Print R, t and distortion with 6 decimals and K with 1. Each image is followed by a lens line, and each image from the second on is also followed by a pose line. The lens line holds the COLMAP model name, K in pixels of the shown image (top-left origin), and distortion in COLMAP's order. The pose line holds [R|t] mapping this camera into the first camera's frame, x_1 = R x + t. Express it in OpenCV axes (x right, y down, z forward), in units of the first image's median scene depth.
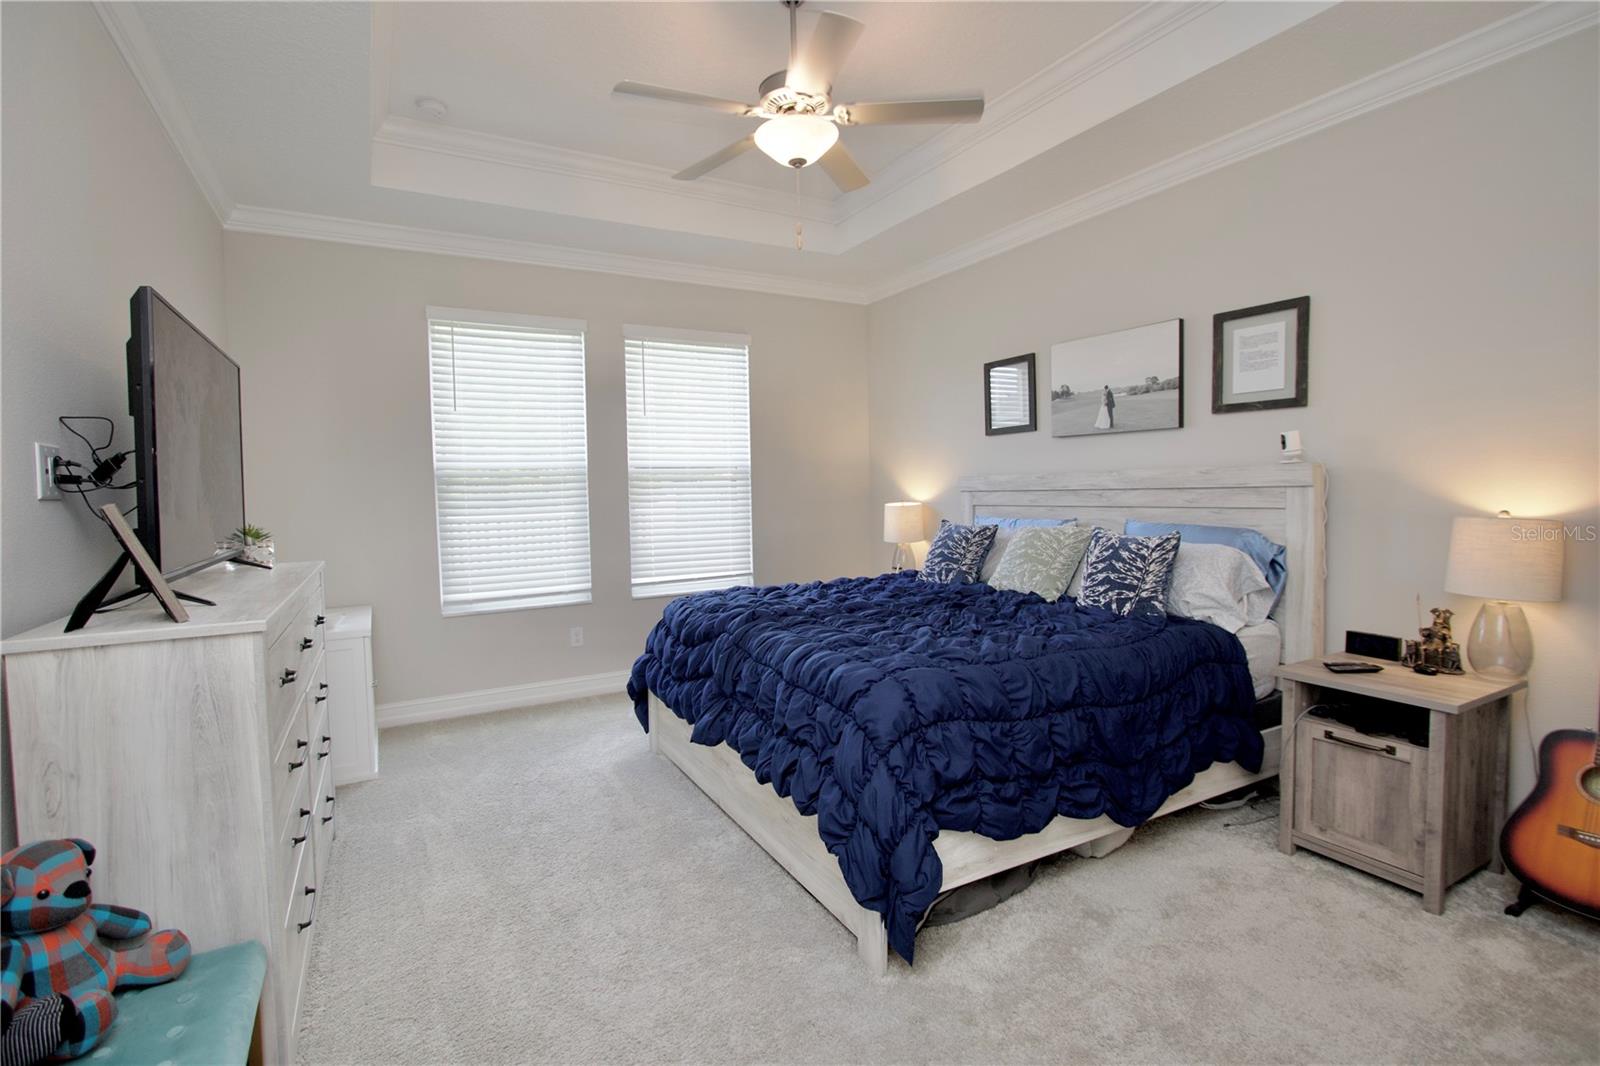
lens RADIAL K [[740.1, 0, 793.7], [0, 740.1, 522.4], [0, 0, 1]] dist [-0.014307, 0.000402]
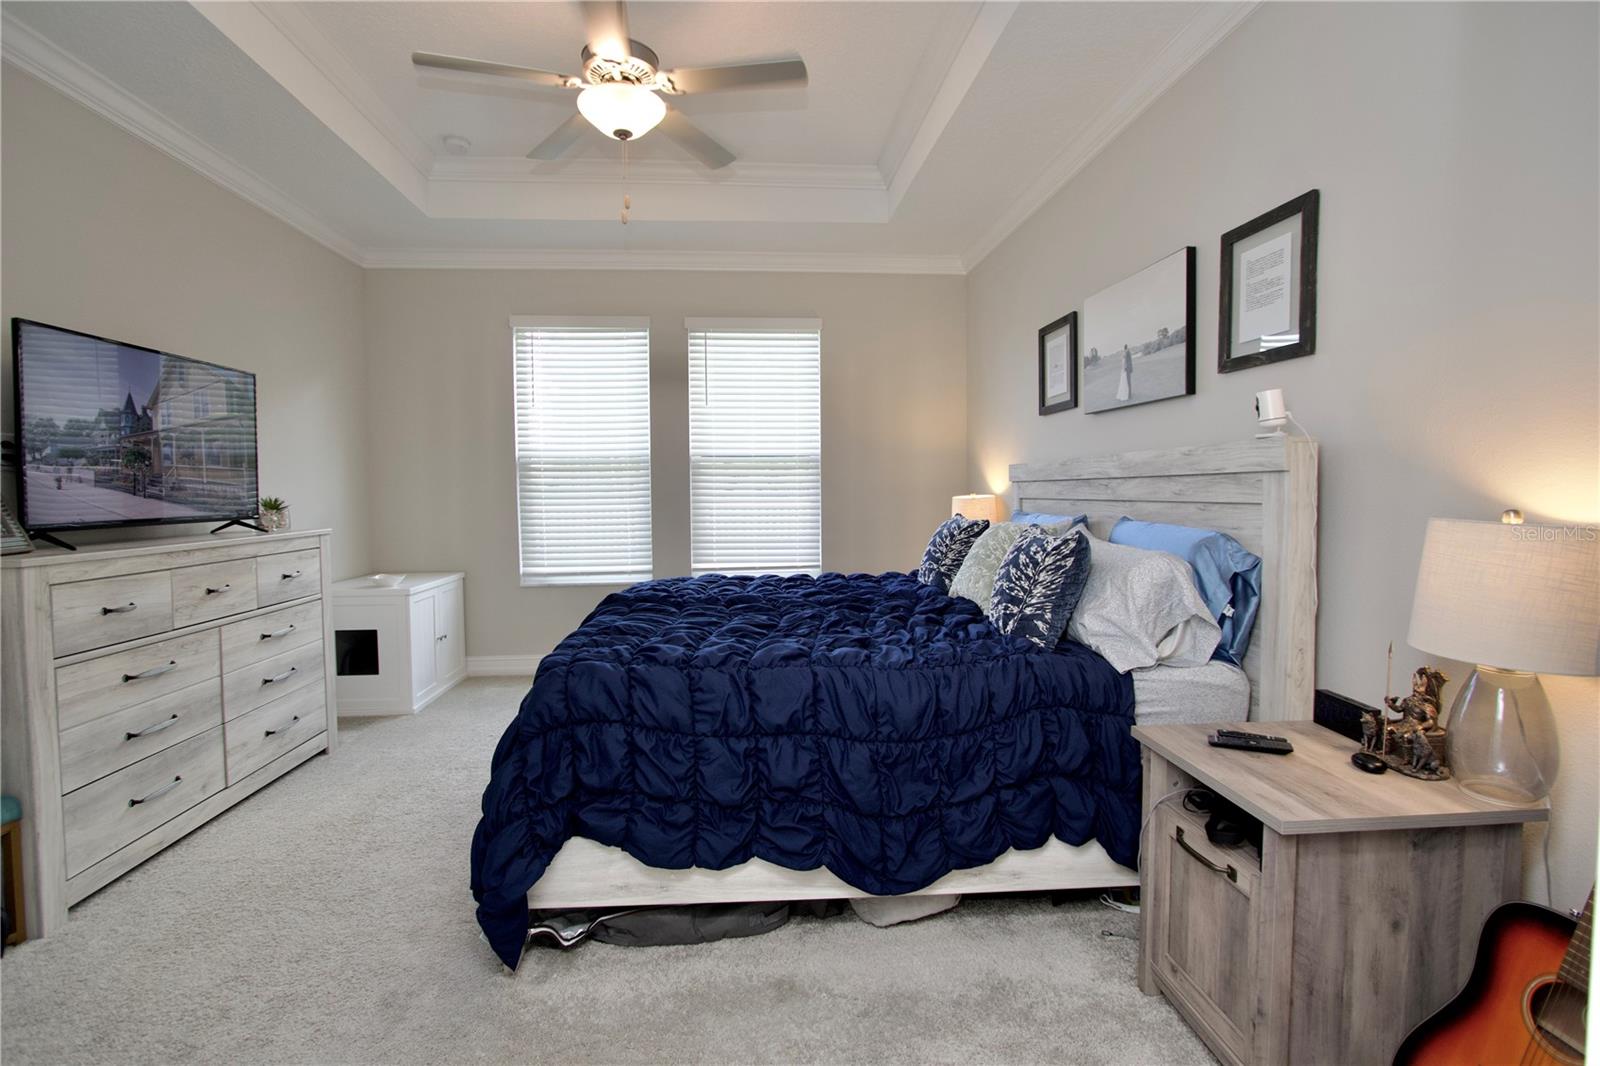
lens RADIAL K [[740.1, 0, 798.9], [0, 740.1, 526.0], [0, 0, 1]] dist [-0.014307, 0.000402]
pose [[0.910073, 0.034964, -0.412971, 0.504091], [-0.031209, 0.999387, 0.015835, 0.003844], [0.413272, -0.001523, 0.910607, 0.174473]]
